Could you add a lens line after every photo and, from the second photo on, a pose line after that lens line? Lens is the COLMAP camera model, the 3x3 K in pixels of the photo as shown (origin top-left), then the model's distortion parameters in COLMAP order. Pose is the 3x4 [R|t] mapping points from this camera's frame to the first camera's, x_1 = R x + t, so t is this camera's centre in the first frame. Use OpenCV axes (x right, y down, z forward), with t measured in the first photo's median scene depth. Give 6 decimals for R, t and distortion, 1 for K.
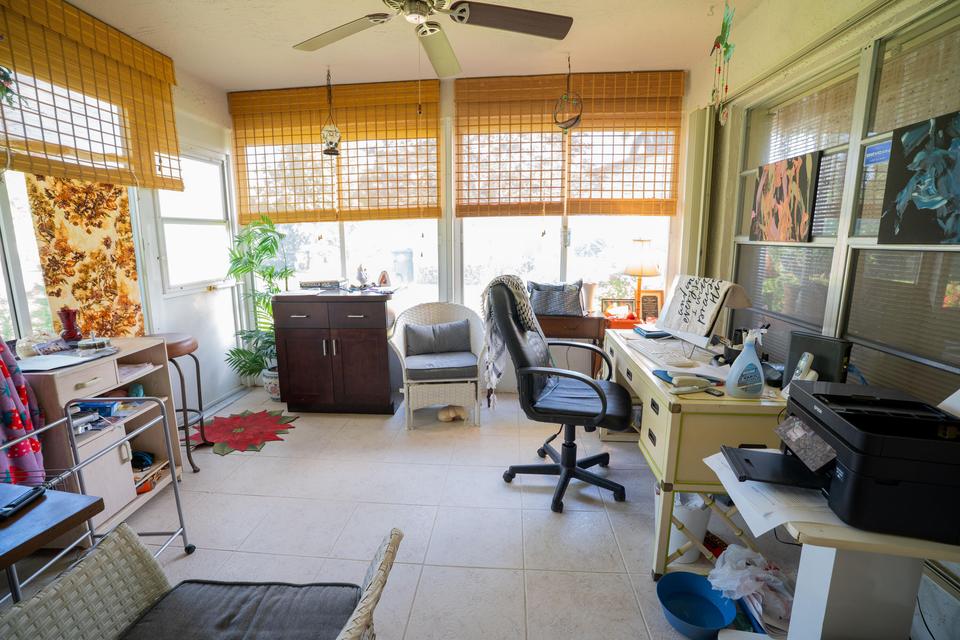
lens RADIAL K [[443.8, 0, 480.3], [0, 443.8, 322.0], [0, 0, 1]] dist [-0.066293, 0.023032]
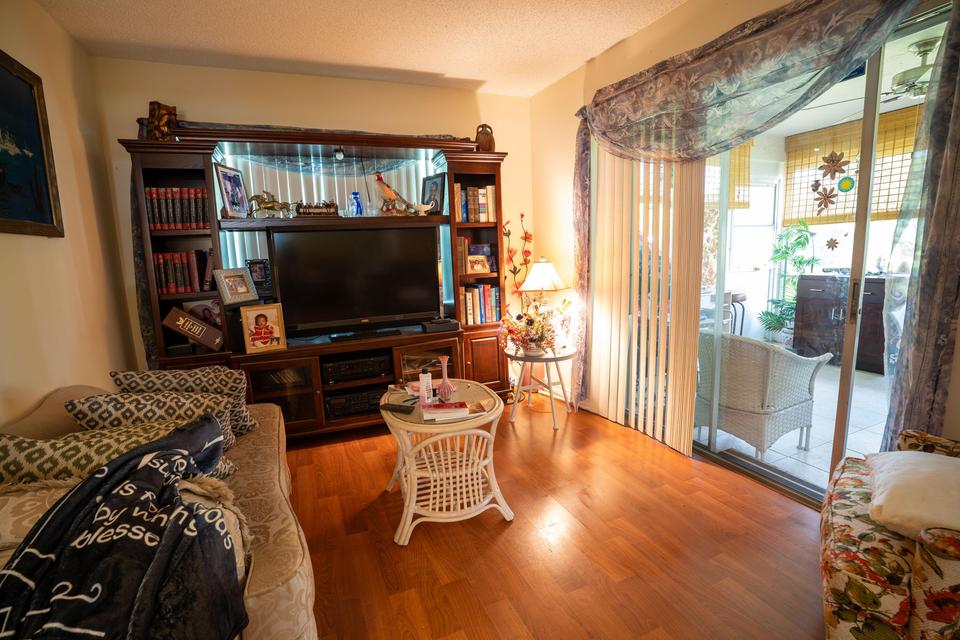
lens RADIAL K [[443.8, 0, 477.0], [0, 443.8, 318.0], [0, 0, 1]] dist [-0.066293, 0.023032]
pose [[0.459760, 0.125138, -0.879182, 0.286744], [-0.126969, 0.989113, 0.074388, 0.101056], [0.878919, 0.077428, 0.470644, -0.560502]]
